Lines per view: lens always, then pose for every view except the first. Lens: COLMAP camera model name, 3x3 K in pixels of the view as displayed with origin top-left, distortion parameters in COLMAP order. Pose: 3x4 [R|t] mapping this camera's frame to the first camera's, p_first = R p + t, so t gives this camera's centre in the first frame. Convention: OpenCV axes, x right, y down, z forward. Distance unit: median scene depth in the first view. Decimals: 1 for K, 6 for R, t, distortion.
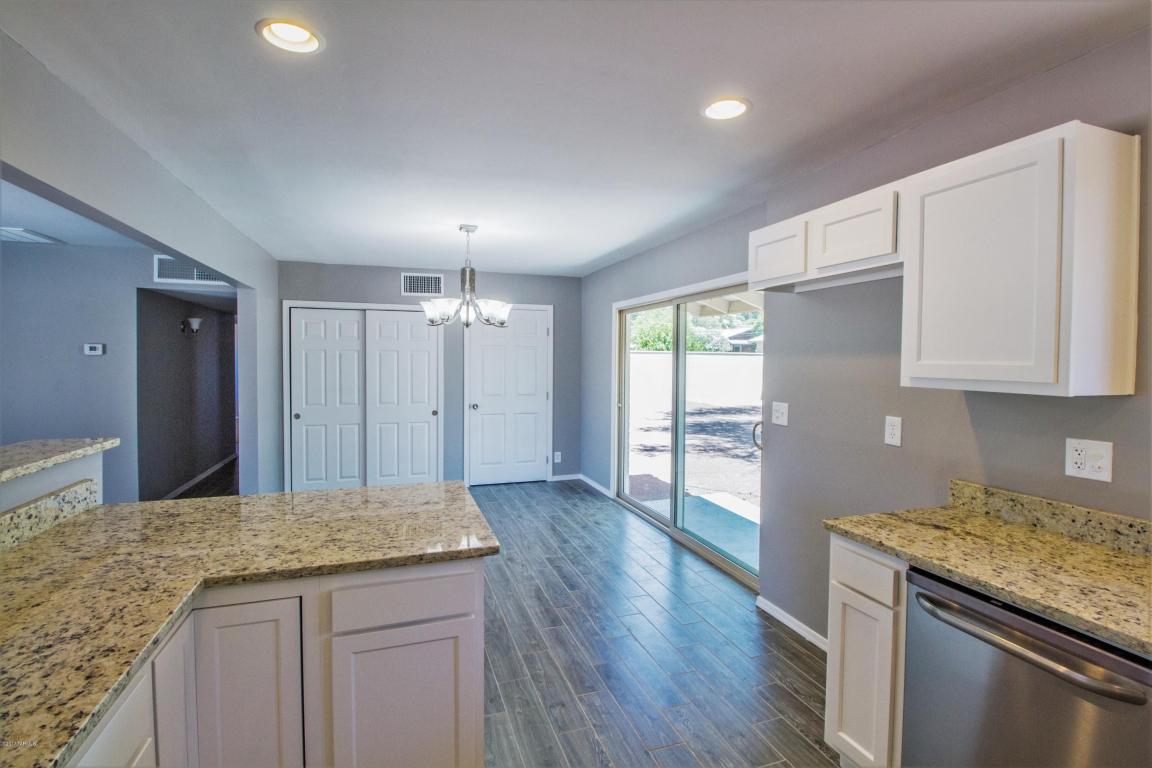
lens RADIAL K [[538.4, 0, 575.4], [0, 538.4, 374.3], [0, 0, 1]] dist [-0.000431, -0.011770]
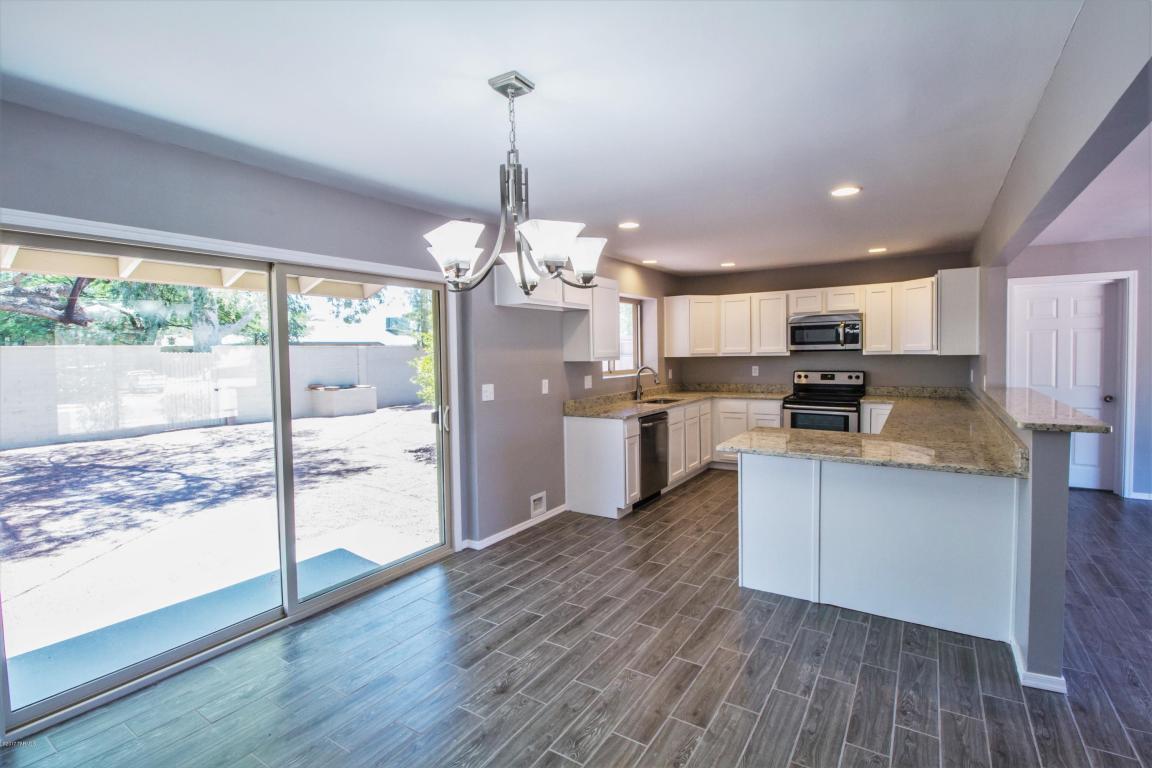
lens RADIAL K [[538.4, 0, 575.4], [0, 538.4, 374.3], [0, 0, 1]] dist [-0.000431, -0.011770]
pose [[-0.614907, -0.030378, 0.788014, -1.312921], [0.036940, 0.997051, 0.067262, -0.089422], [-0.787734, 0.070469, -0.611972, 2.663491]]
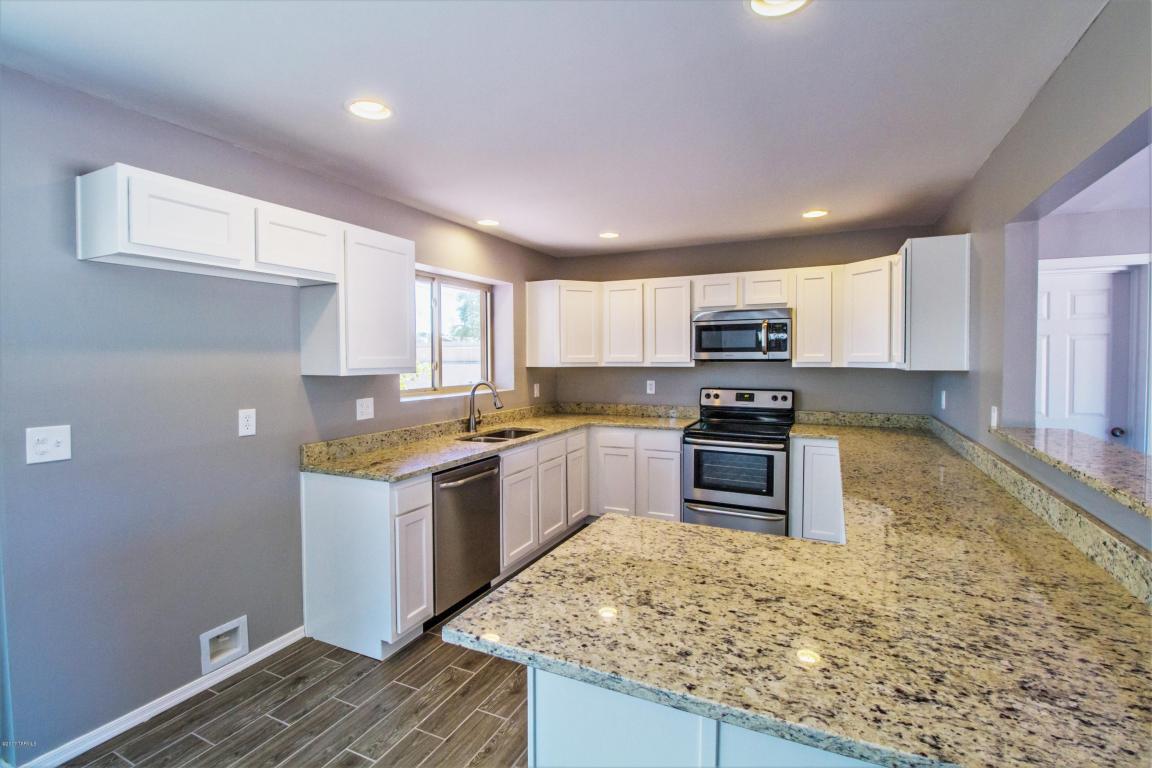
lens RADIAL K [[538.4, 0, 575.4], [0, 538.4, 374.3], [0, 0, 1]] dist [-0.000431, -0.011770]
pose [[-0.711553, -0.027188, 0.702106, -0.792230], [0.021055, 0.997977, 0.059984, -0.052713], [-0.702317, 0.057465, -0.709542, 1.621848]]
